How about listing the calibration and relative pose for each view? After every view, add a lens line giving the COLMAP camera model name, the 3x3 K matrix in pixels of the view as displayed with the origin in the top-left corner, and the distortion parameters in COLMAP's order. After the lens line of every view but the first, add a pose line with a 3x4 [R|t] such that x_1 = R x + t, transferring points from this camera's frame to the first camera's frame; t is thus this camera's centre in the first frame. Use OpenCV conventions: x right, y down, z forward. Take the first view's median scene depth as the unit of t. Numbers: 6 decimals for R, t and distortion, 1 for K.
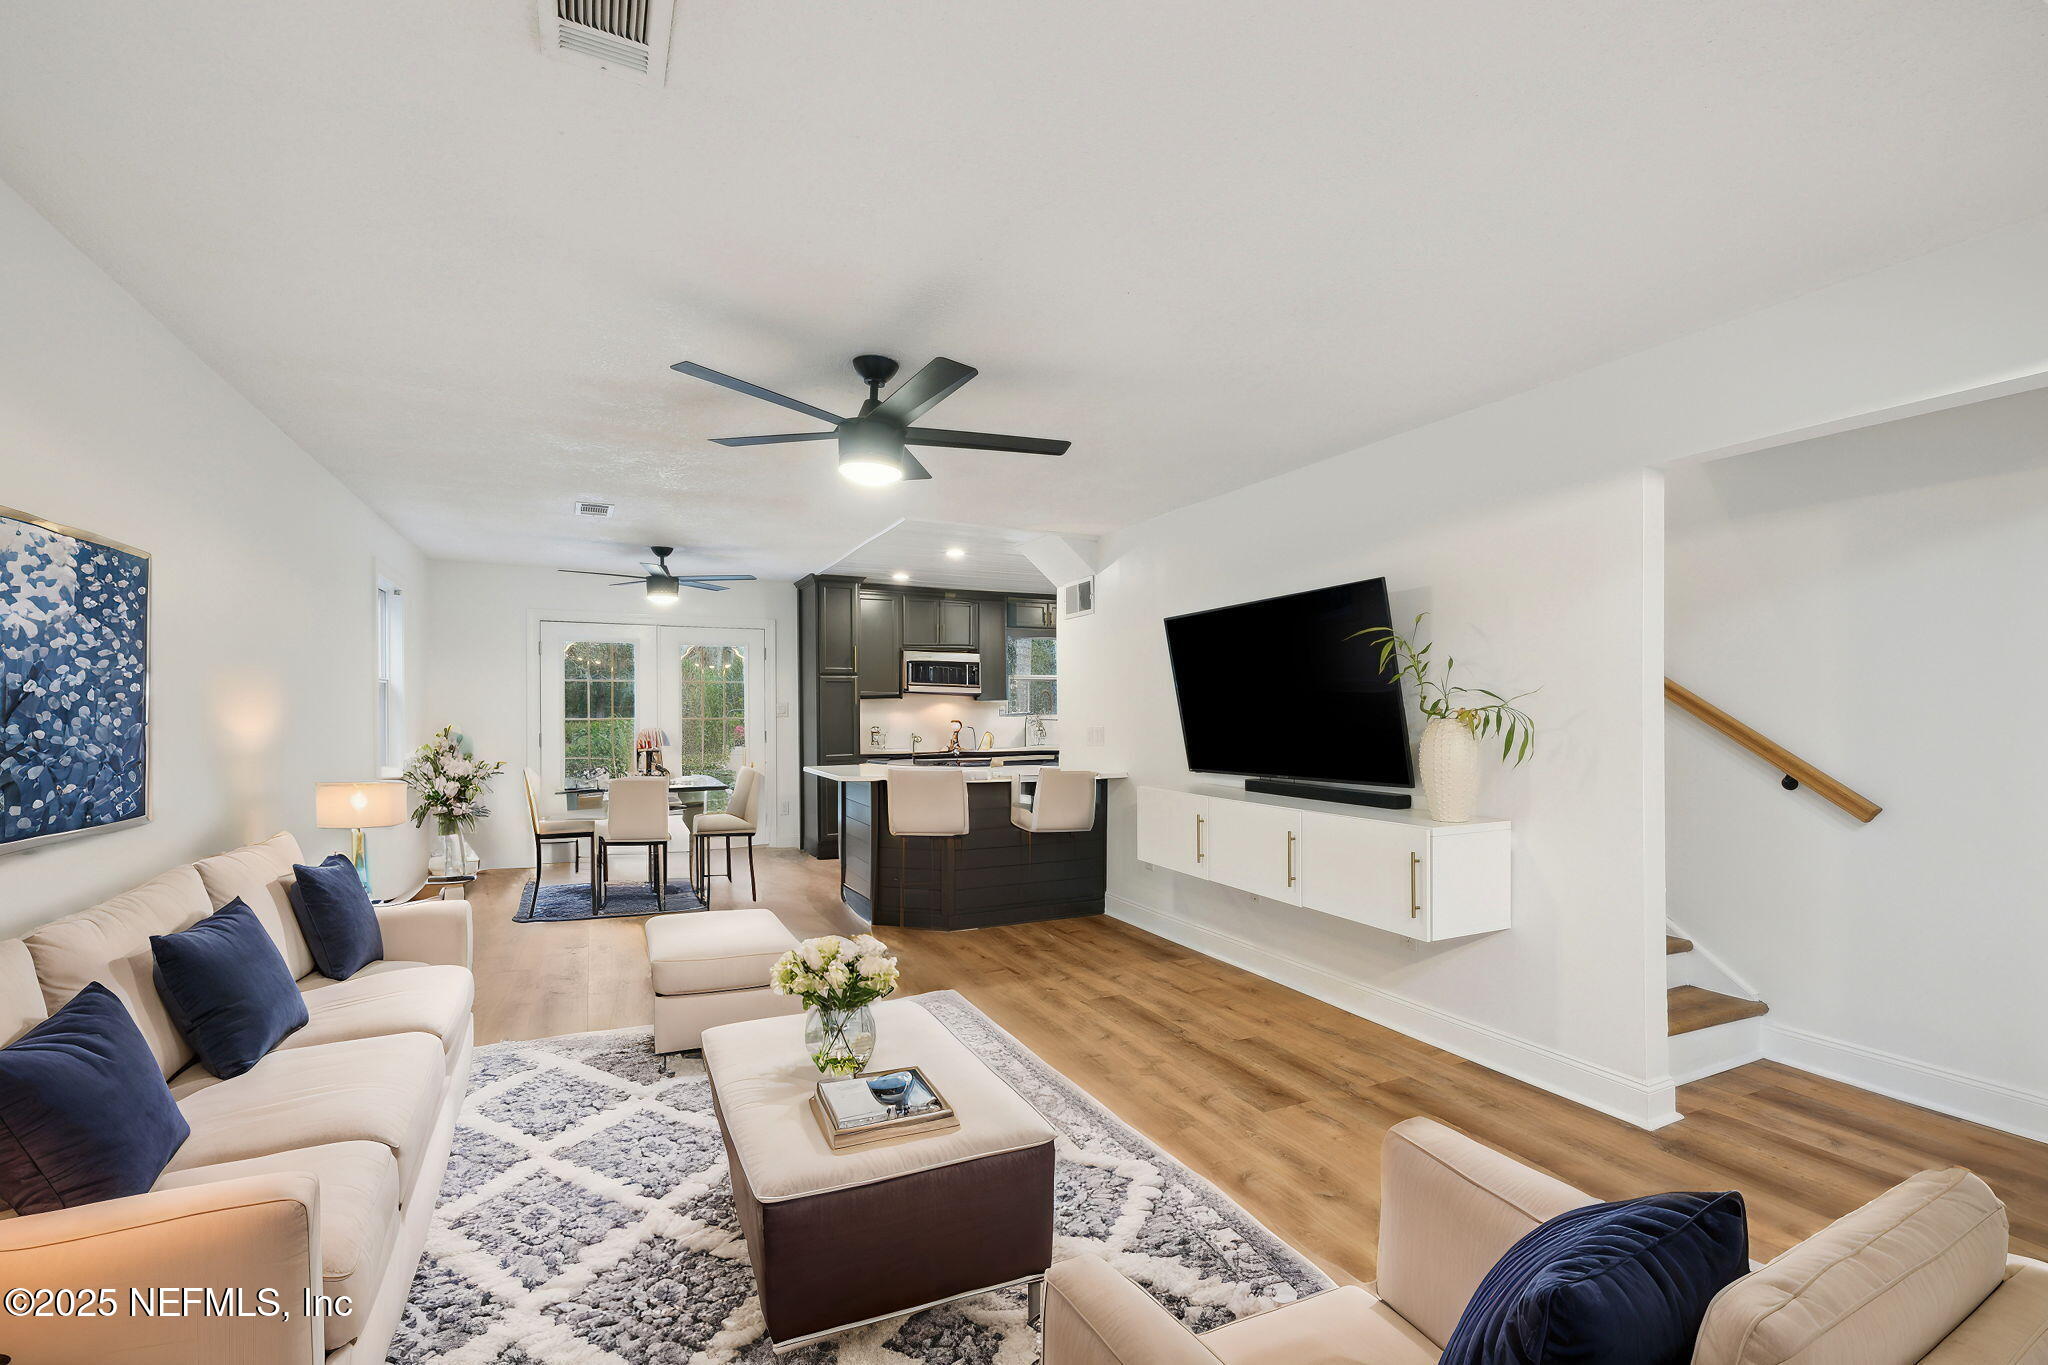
lens RADIAL K [[886.8, 0, 1022.2], [0, 886.8, 710.3], [0, 0, 1]] dist [-0.001264, 0.000081]
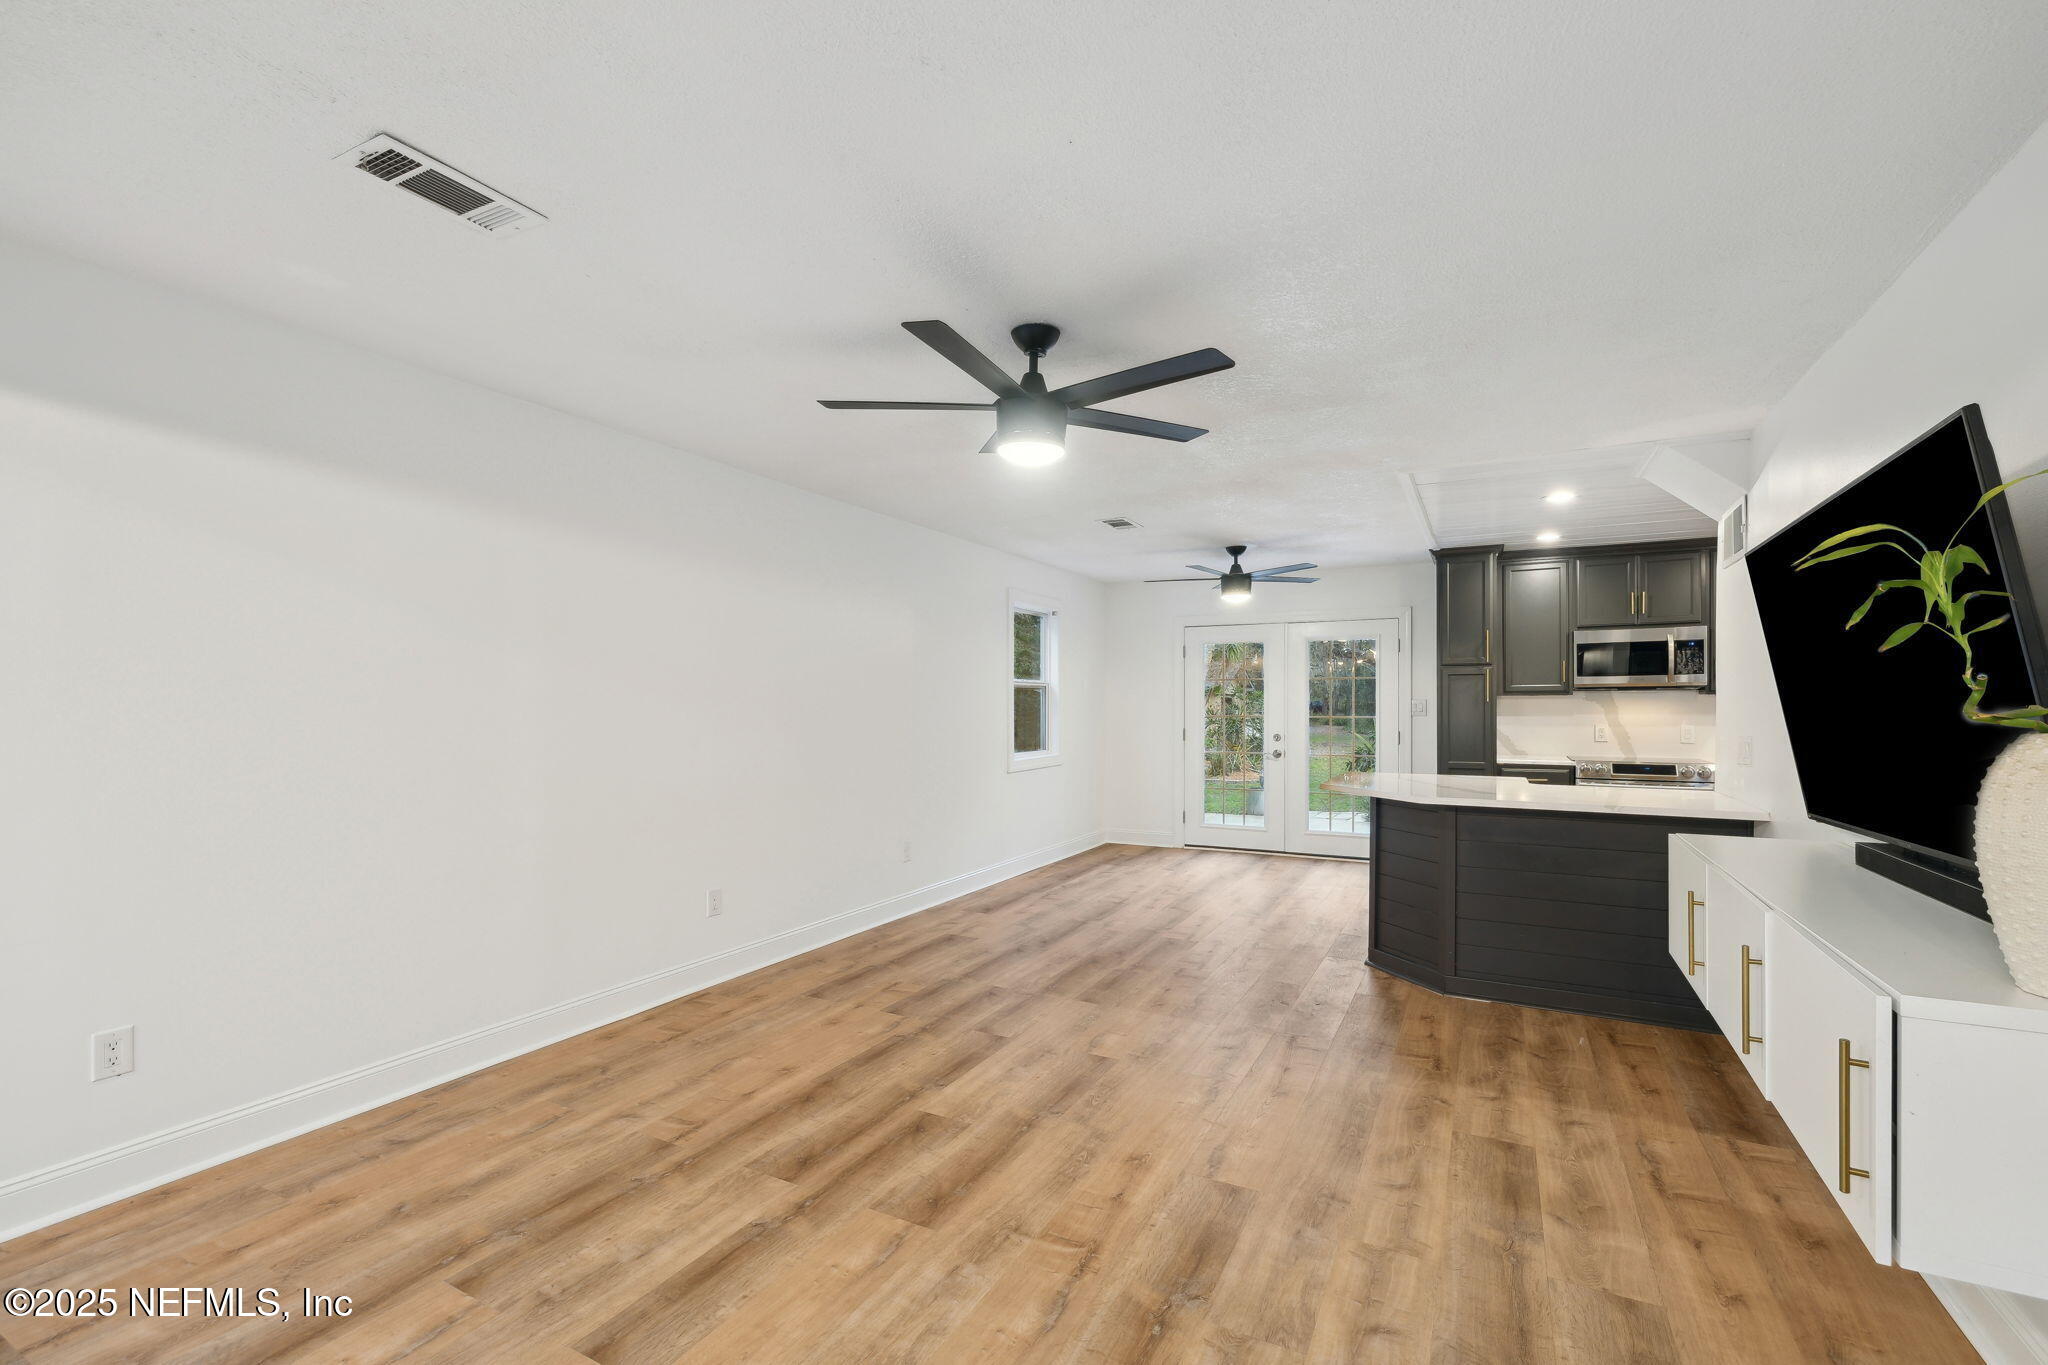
lens RADIAL K [[886.8, 0, 1022.2], [0, 886.8, 710.3], [0, 0, 1]] dist [-0.001264, 0.000081]
pose [[0.590811, 0.005129, -0.806793, 0.339765], [-0.003800, 0.999986, 0.003574, 0.000313], [0.806801, 0.000954, 0.590823, 0.261076]]
